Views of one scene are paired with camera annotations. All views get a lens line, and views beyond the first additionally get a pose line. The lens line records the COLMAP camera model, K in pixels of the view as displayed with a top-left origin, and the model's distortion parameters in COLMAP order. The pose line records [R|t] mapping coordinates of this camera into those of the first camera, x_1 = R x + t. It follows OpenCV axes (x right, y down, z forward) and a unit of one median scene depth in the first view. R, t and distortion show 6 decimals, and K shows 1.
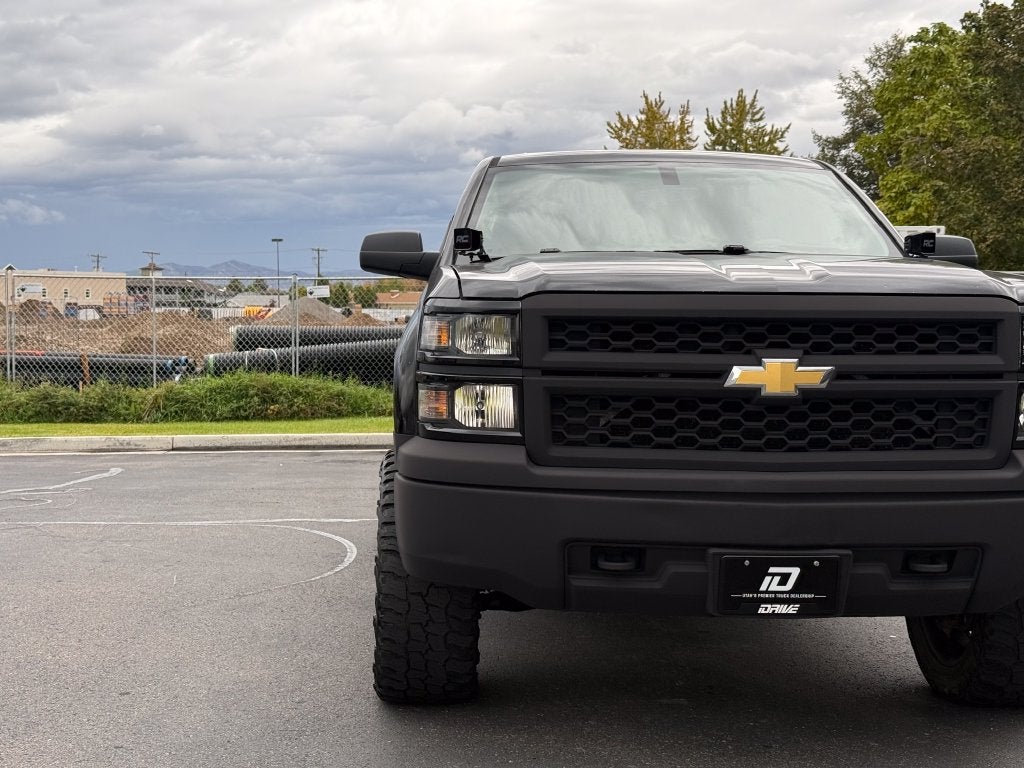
lens RADIAL K [[1404.9, 0, 510.0], [0, 1404.9, 392.2], [0, 0, 1]] dist [0.186083, -0.409500]
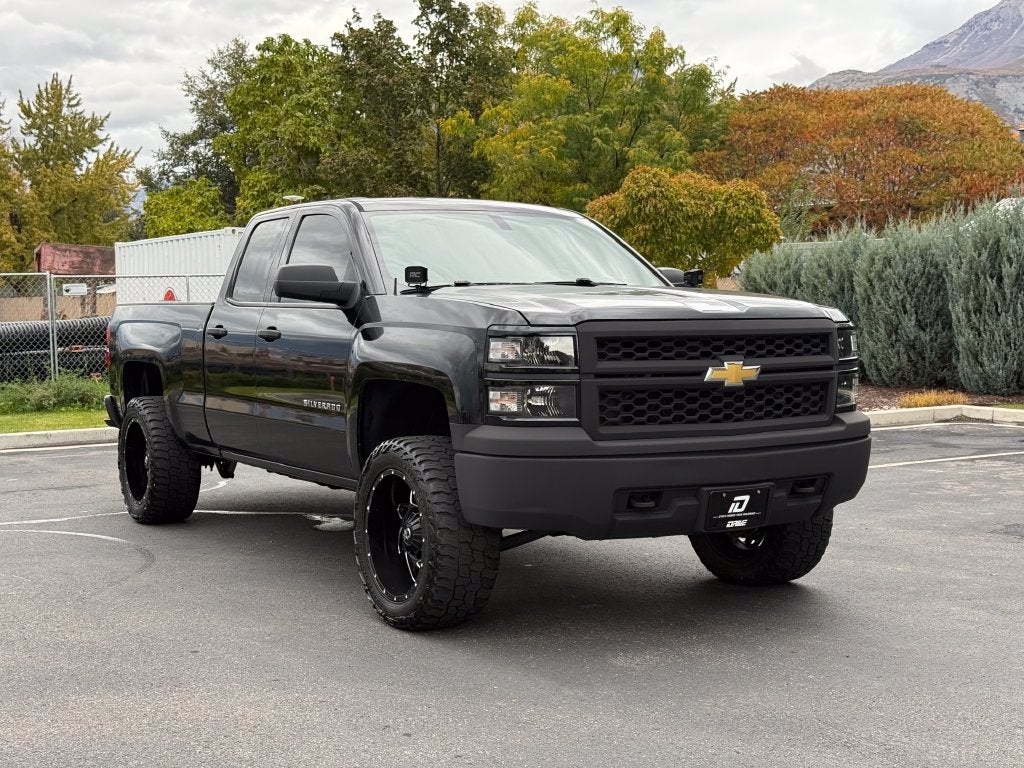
lens RADIAL K [[1404.9, 0, 510.0], [0, 1404.9, 392.2], [0, 0, 1]] dist [0.186083, -0.409500]
pose [[0.880181, -0.041403, 0.472829, -0.699909], [0.037116, 0.999142, 0.018397, -0.025888], [-0.473185, 0.001357, 0.880962, -0.222921]]
